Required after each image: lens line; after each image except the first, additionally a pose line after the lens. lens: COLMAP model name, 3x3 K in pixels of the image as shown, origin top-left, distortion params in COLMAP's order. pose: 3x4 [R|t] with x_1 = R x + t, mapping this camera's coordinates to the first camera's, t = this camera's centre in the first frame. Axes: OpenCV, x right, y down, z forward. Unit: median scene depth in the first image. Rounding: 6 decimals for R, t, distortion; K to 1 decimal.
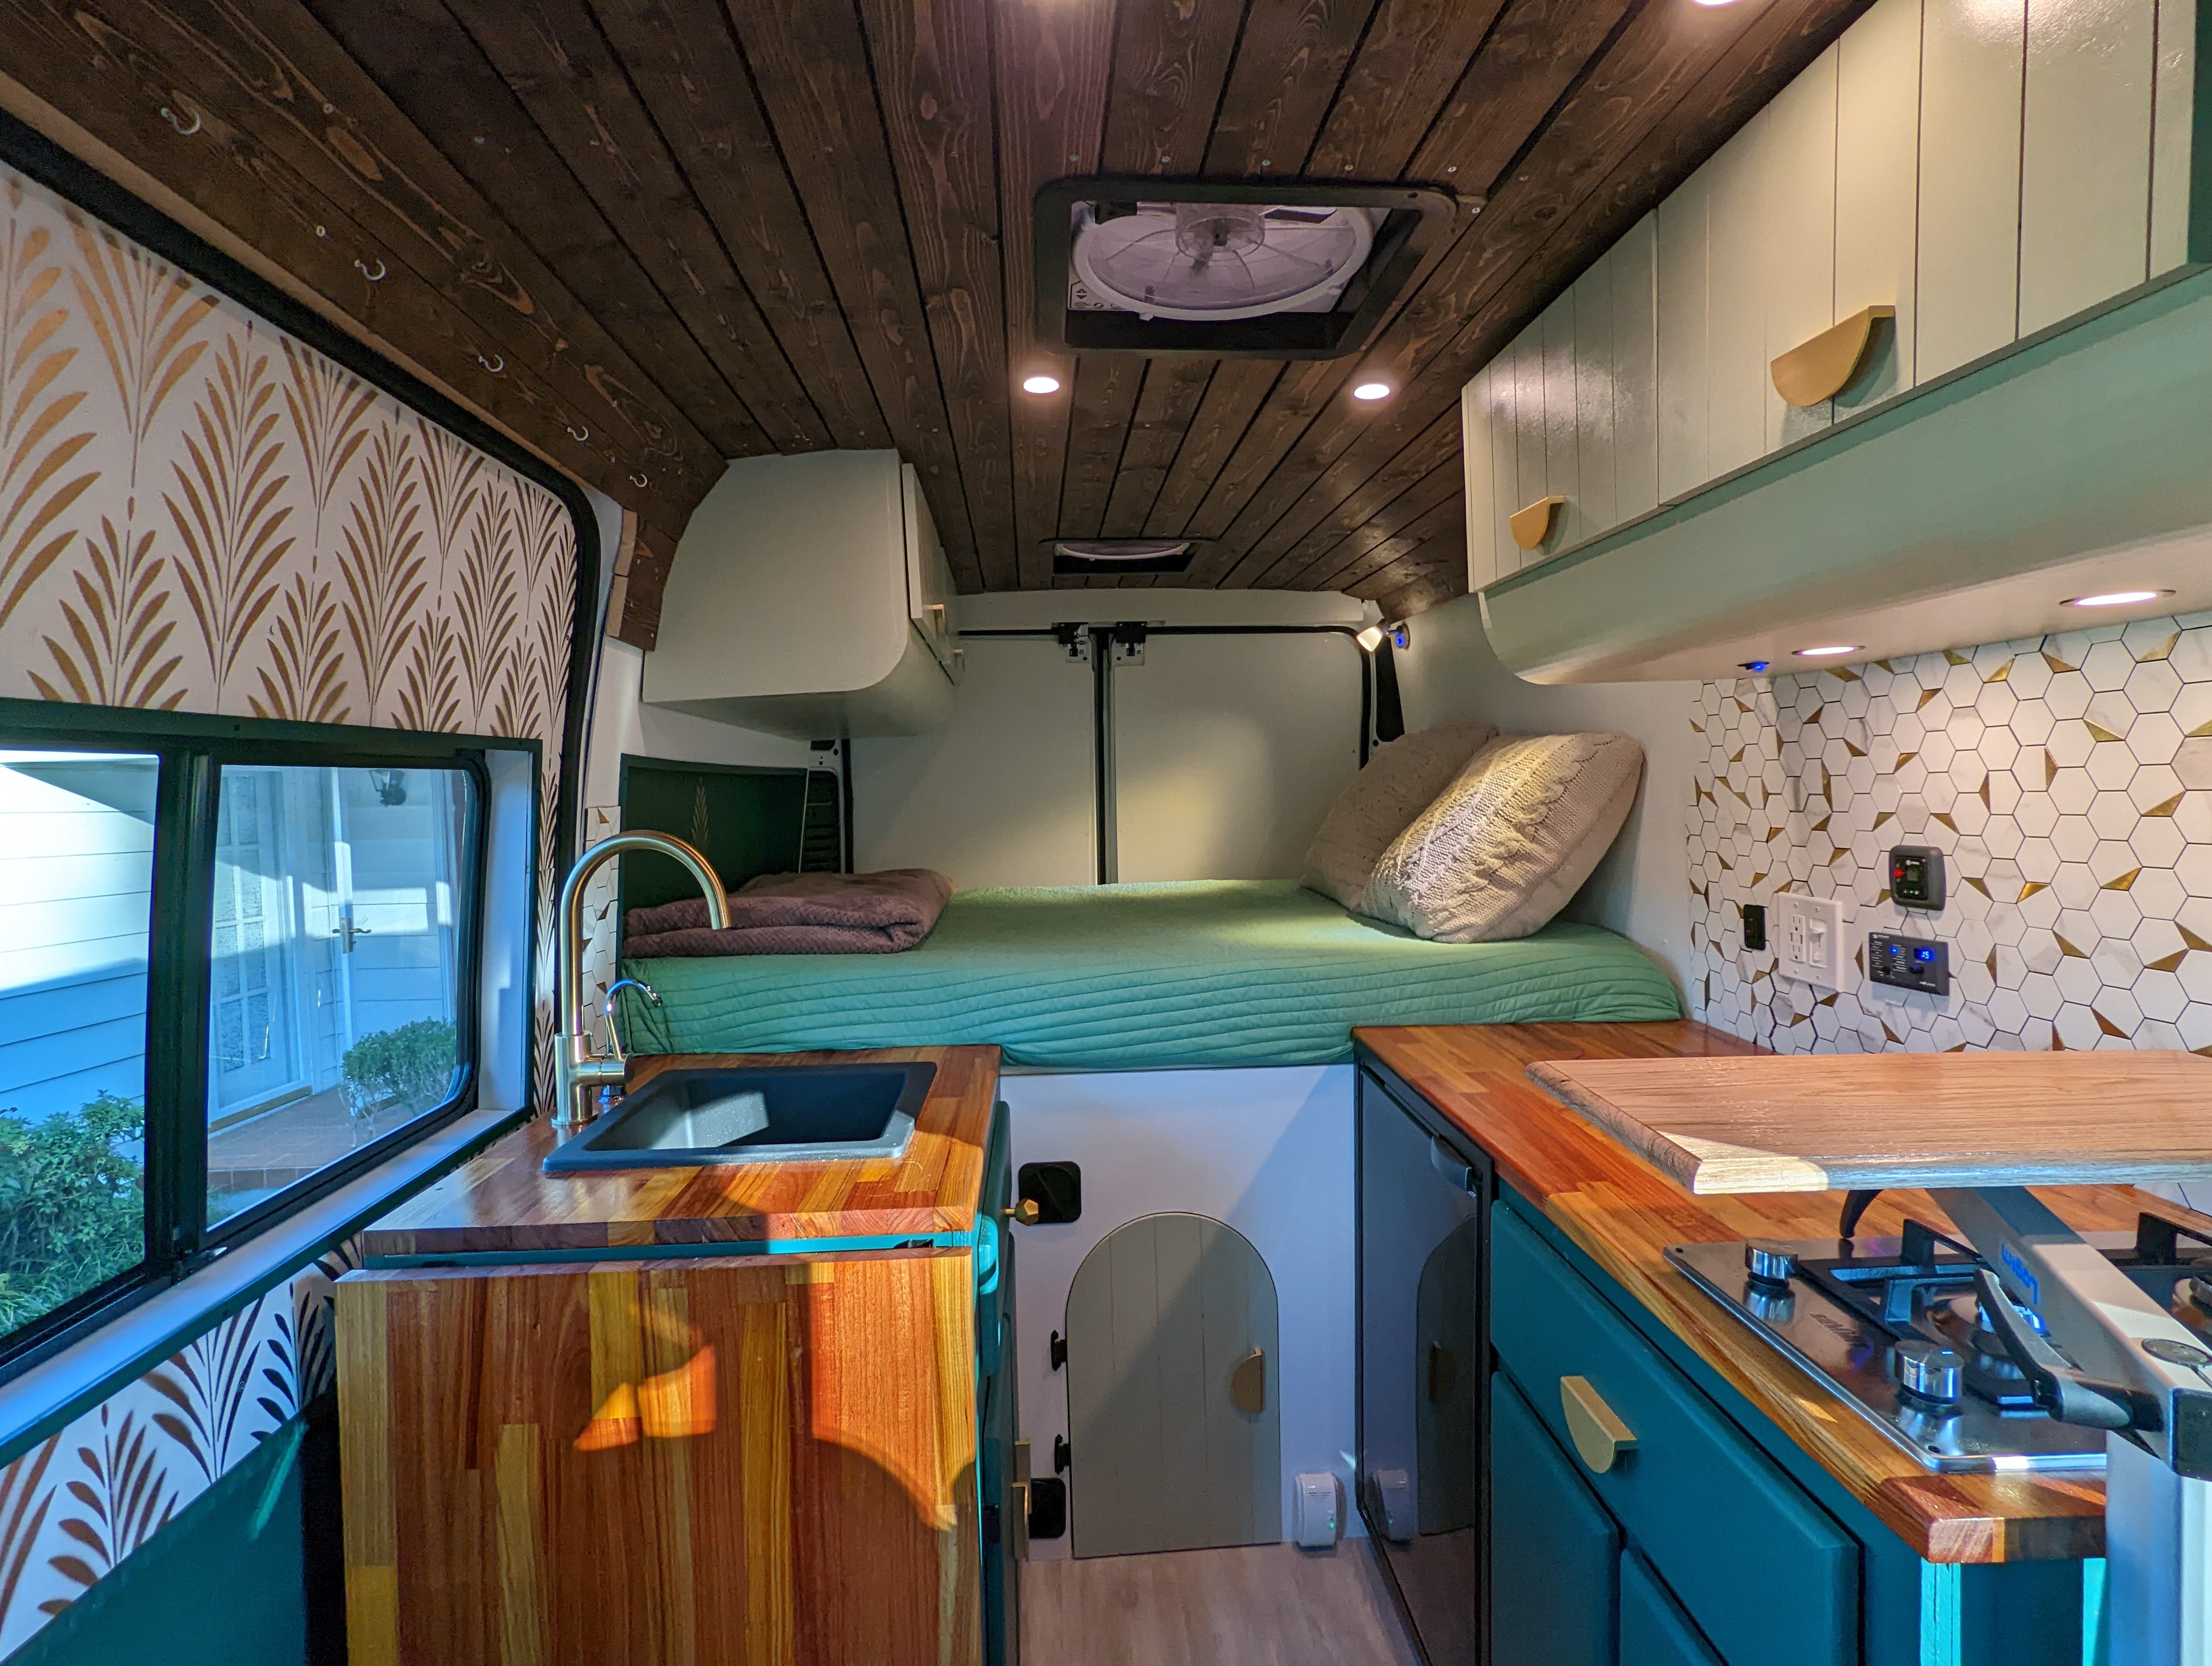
lens RADIAL K [[1101.6, 0, 1121.6], [0, 1101.6, 839.8], [0, 0, 1]] dist [-0.004877, 0.006291]
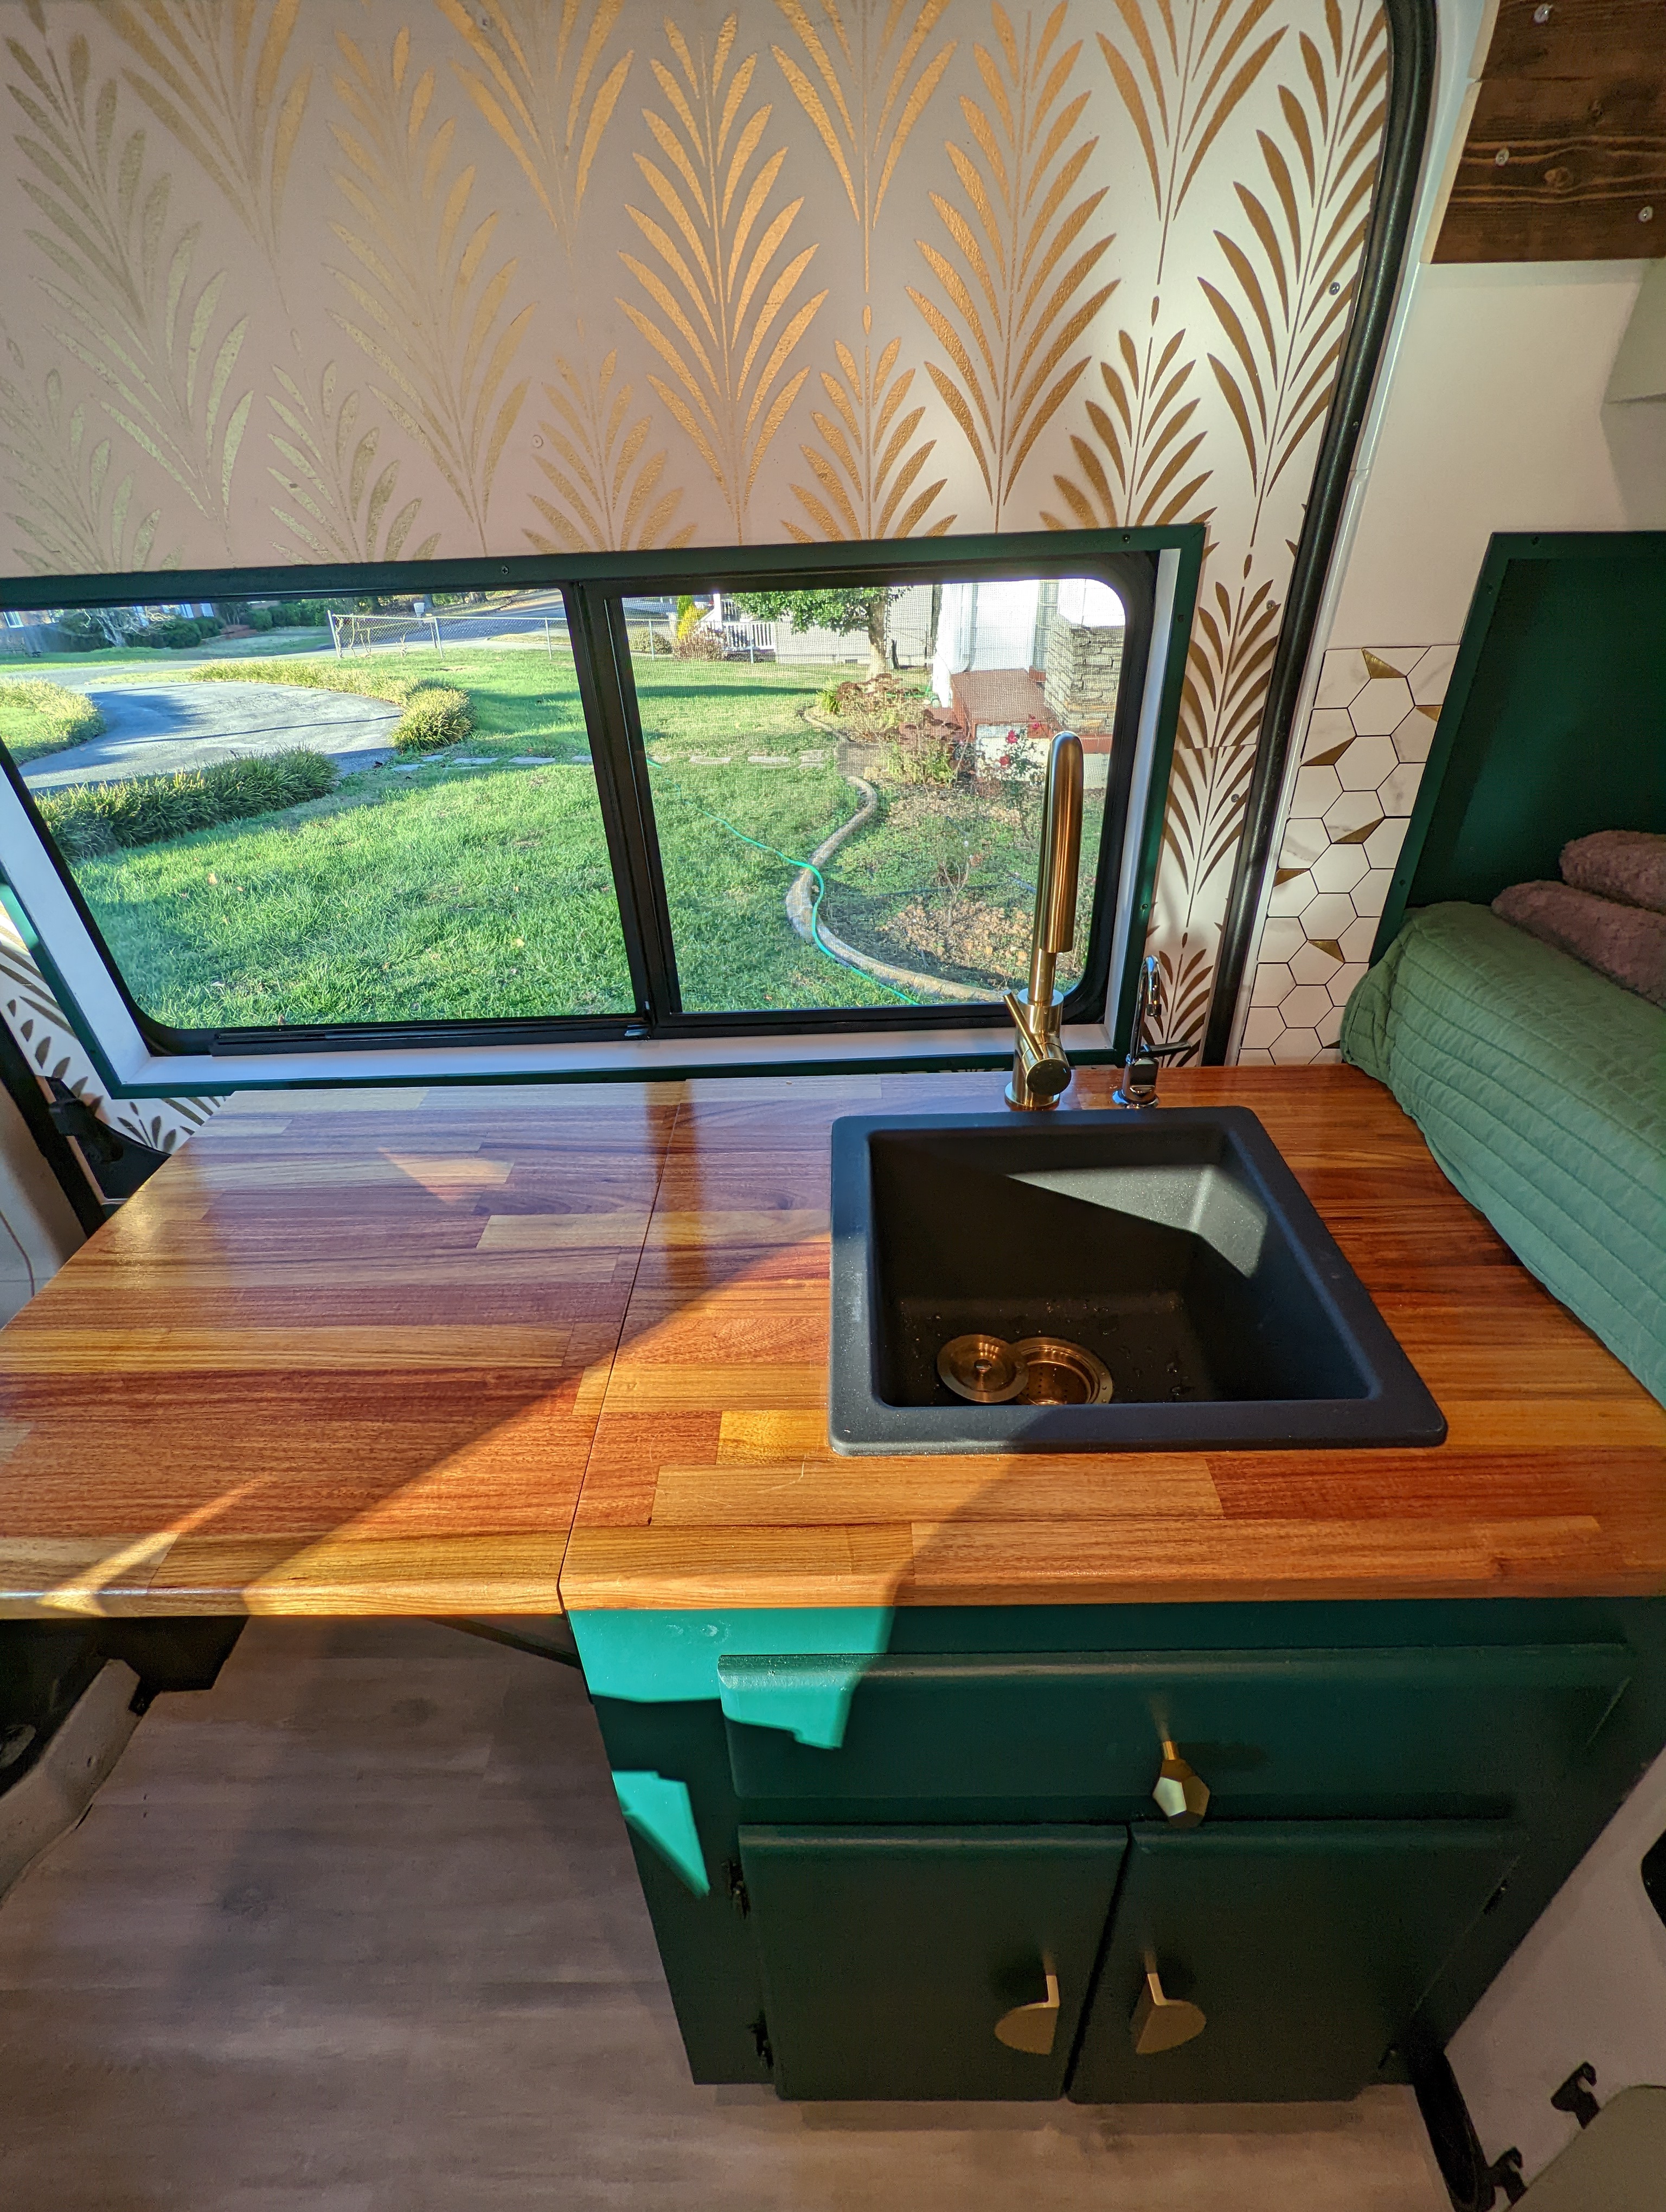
lens RADIAL K [[1048.9, 0, 836.3], [0, 1048.9, 1114.6], [0, 0, 1]] dist [-0.000928, 0.000842]
pose [[-0.072180, 0.544125, -0.835894, 0.117114], [-0.015527, 0.837365, 0.546423, -0.115977], [0.997271, 0.052420, -0.051992, 0.755852]]
